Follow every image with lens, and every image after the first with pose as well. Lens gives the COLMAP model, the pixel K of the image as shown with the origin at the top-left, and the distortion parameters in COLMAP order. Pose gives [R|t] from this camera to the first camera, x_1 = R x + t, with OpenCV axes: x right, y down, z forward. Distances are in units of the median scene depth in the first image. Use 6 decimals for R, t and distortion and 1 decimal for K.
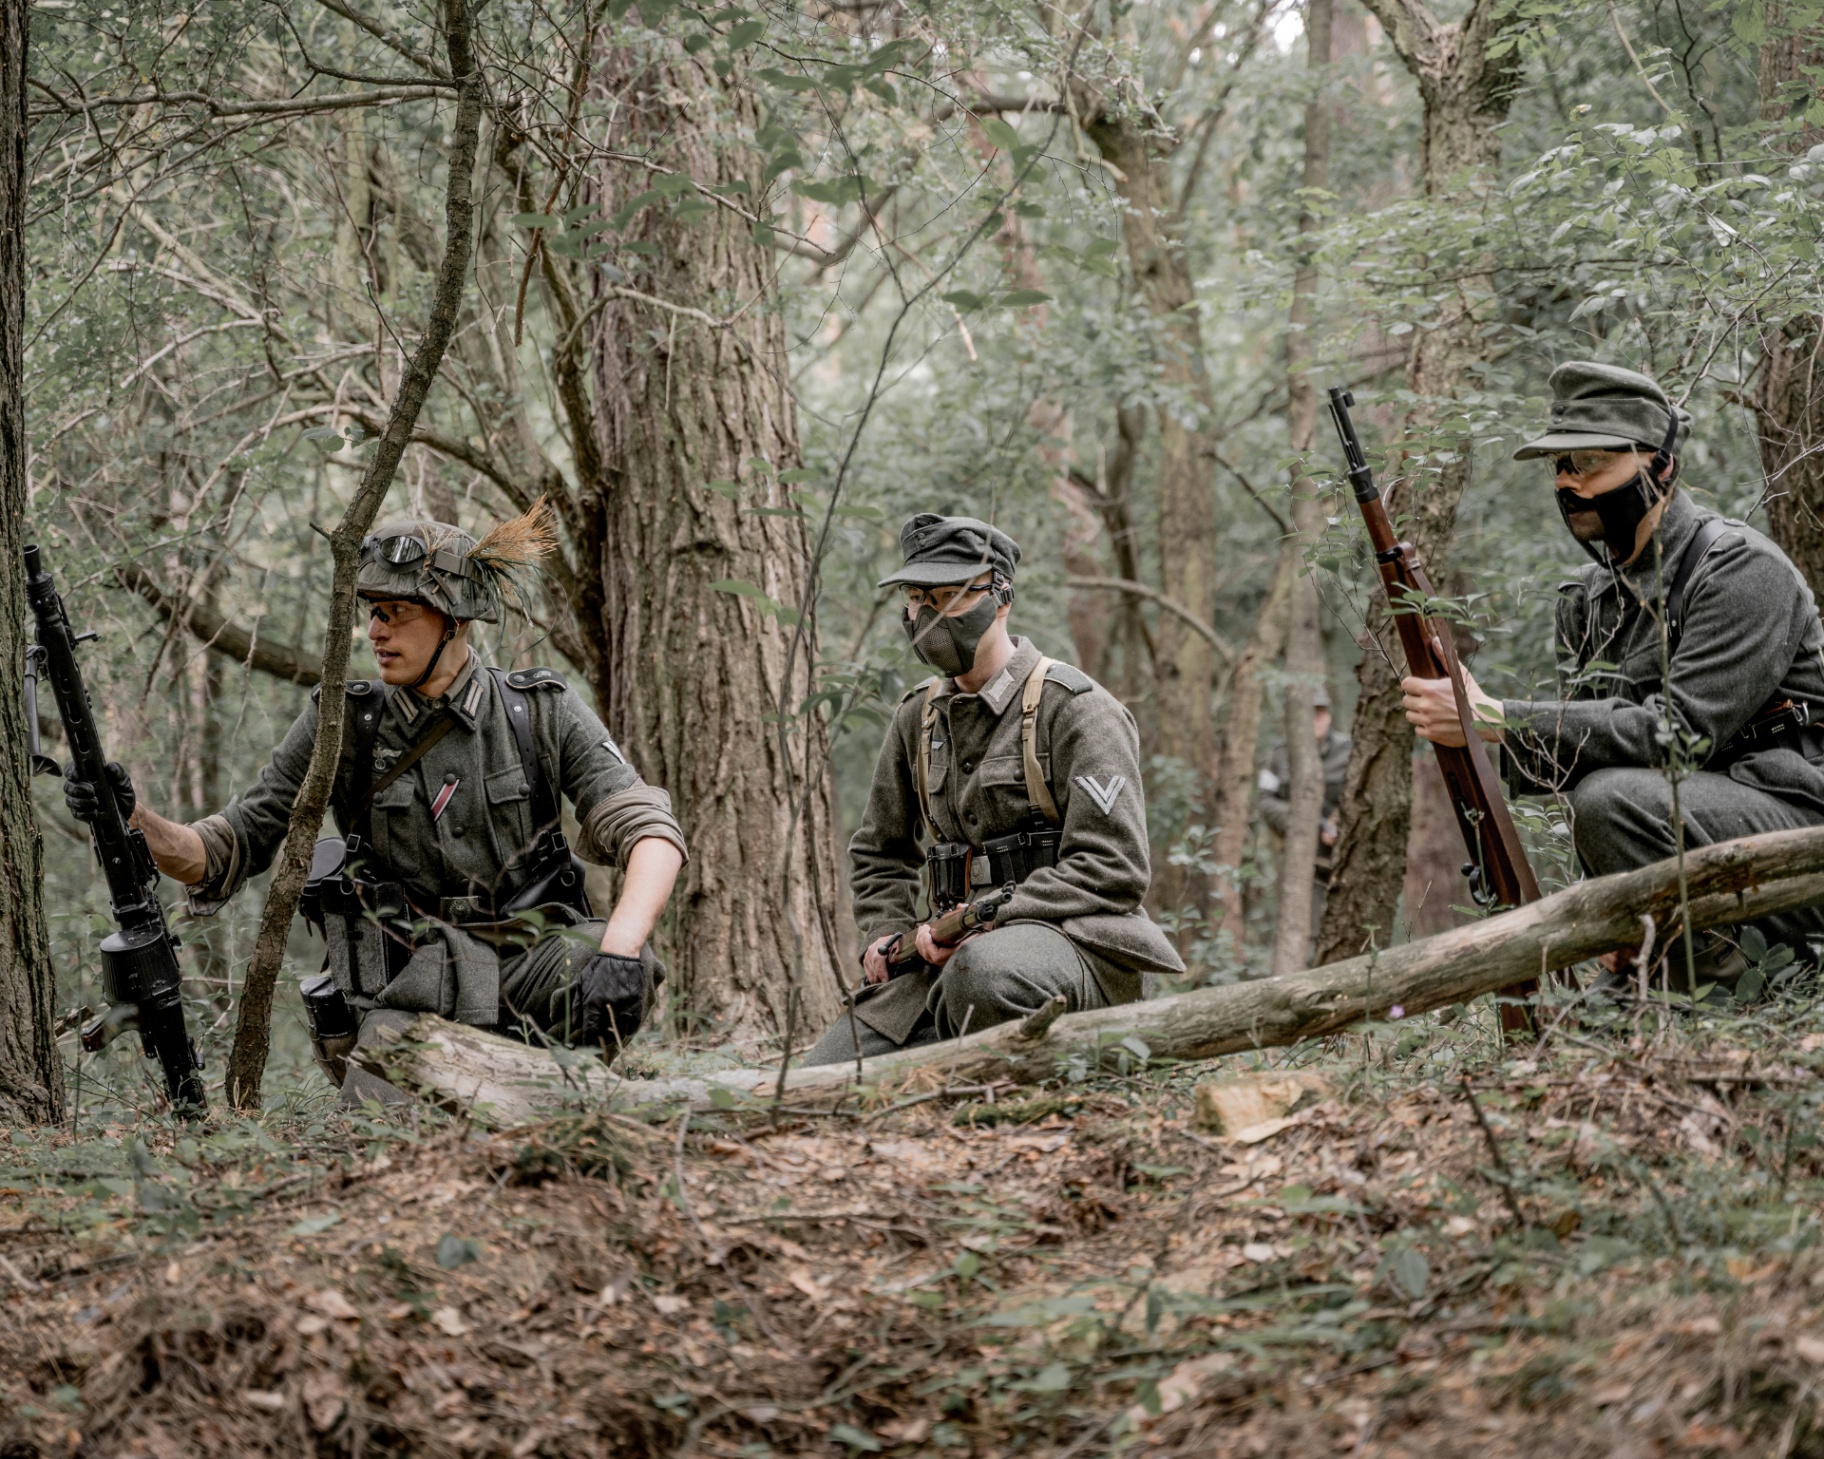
lens RADIAL K [[7660.6, 0, 911.6], [0, 7660.6, 724.0], [0, 0, 1]] dist [0.010725, 0.000000]
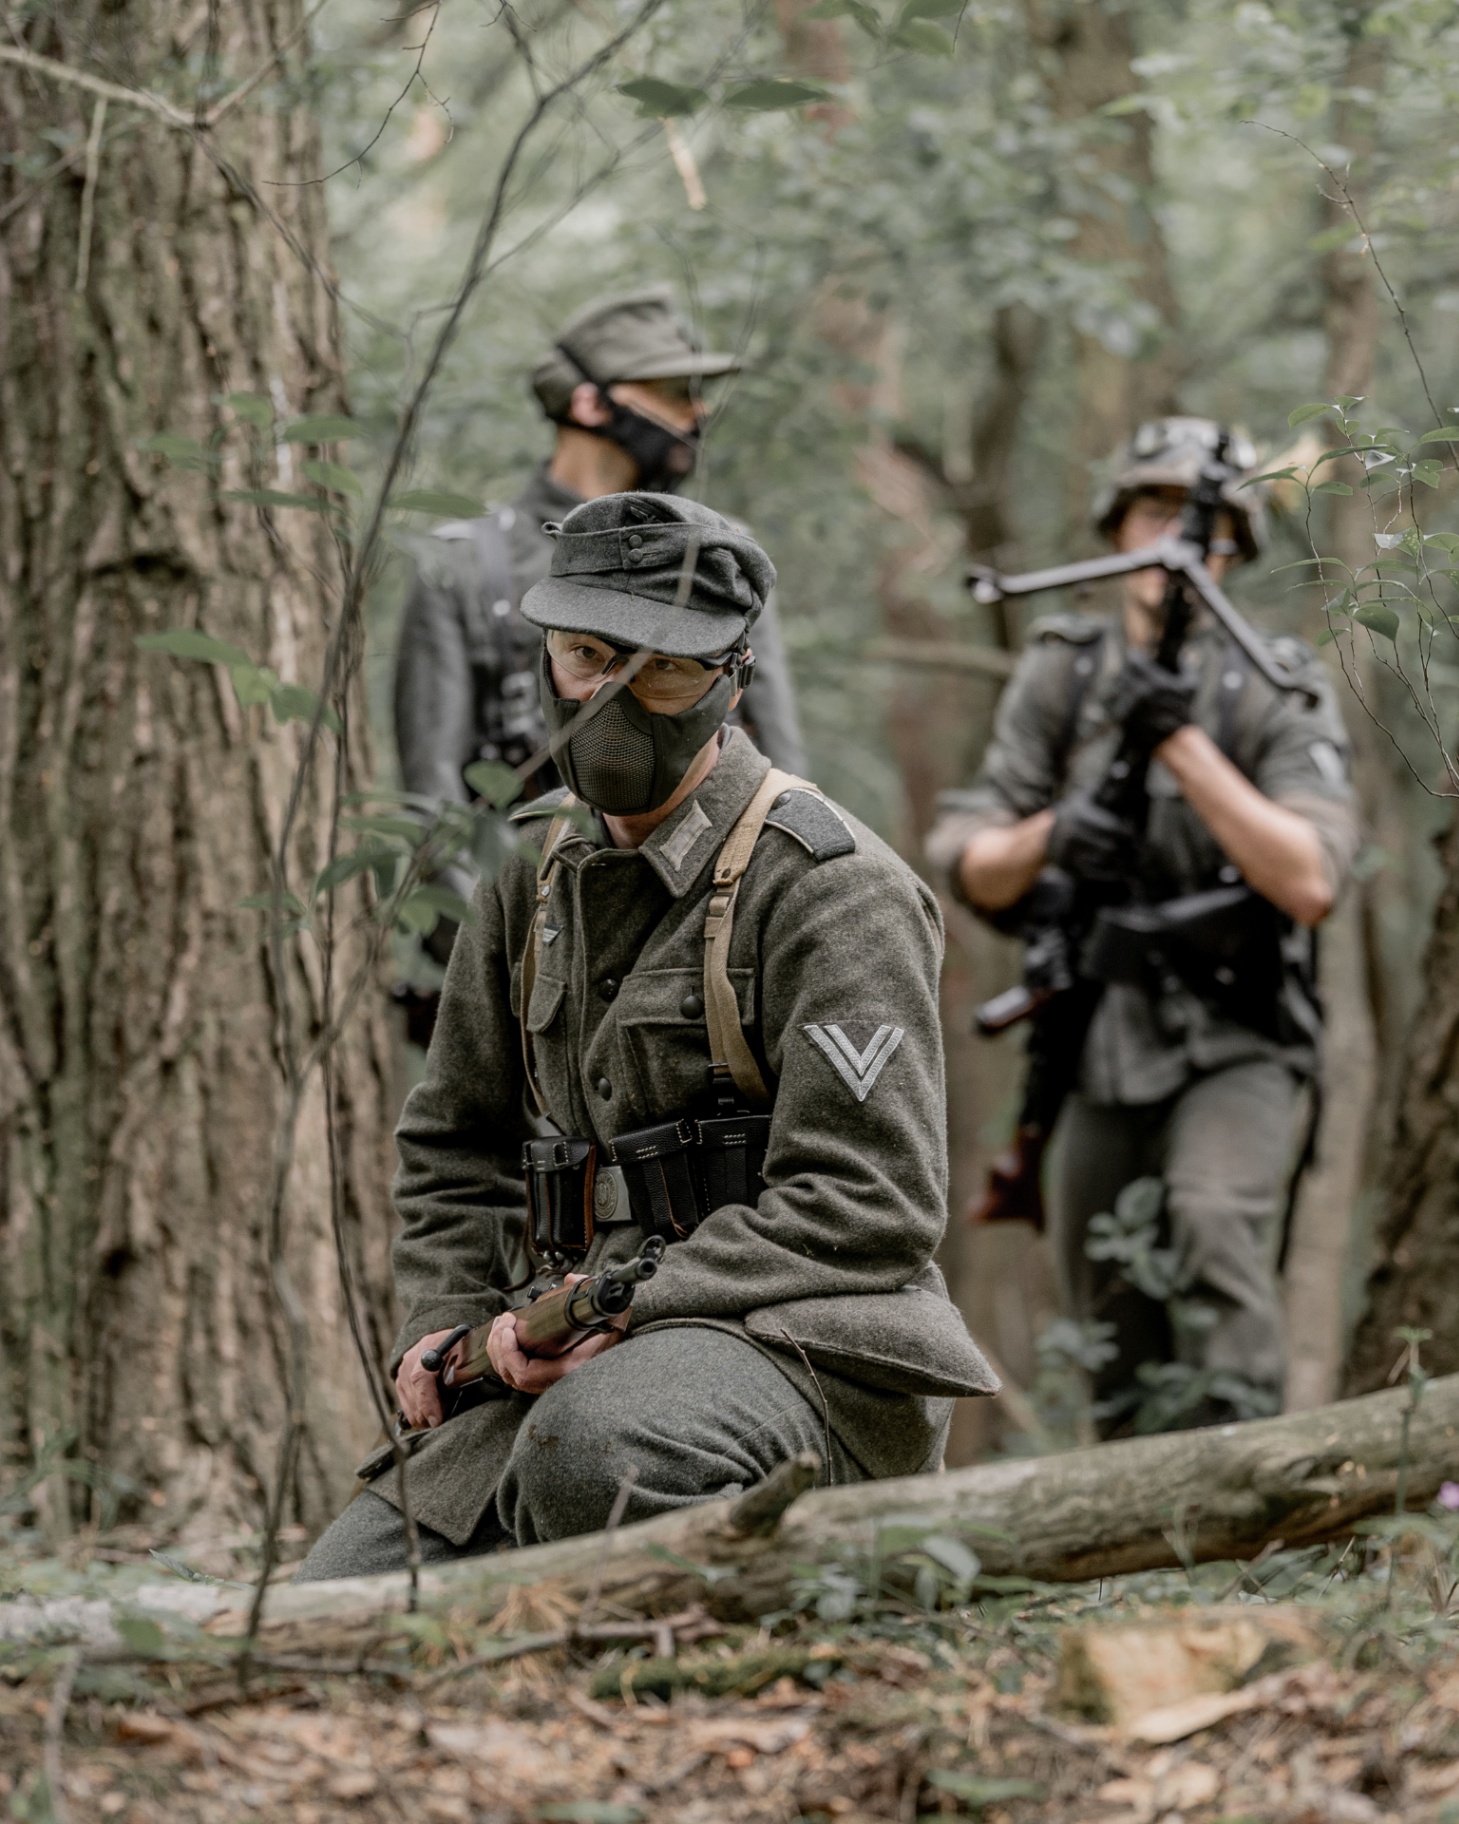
lens RADIAL K [[7660.6, 0, 730.0], [0, 7660.6, 924.8], [0, 0, 1]] dist [0.010725, 0.000000]
pose [[0.995721, 0.022731, 0.089571, -0.033561], [-0.023414, 0.999704, 0.006577, -0.003650], [-0.089395, -0.008646, 0.995959, 0.493807]]
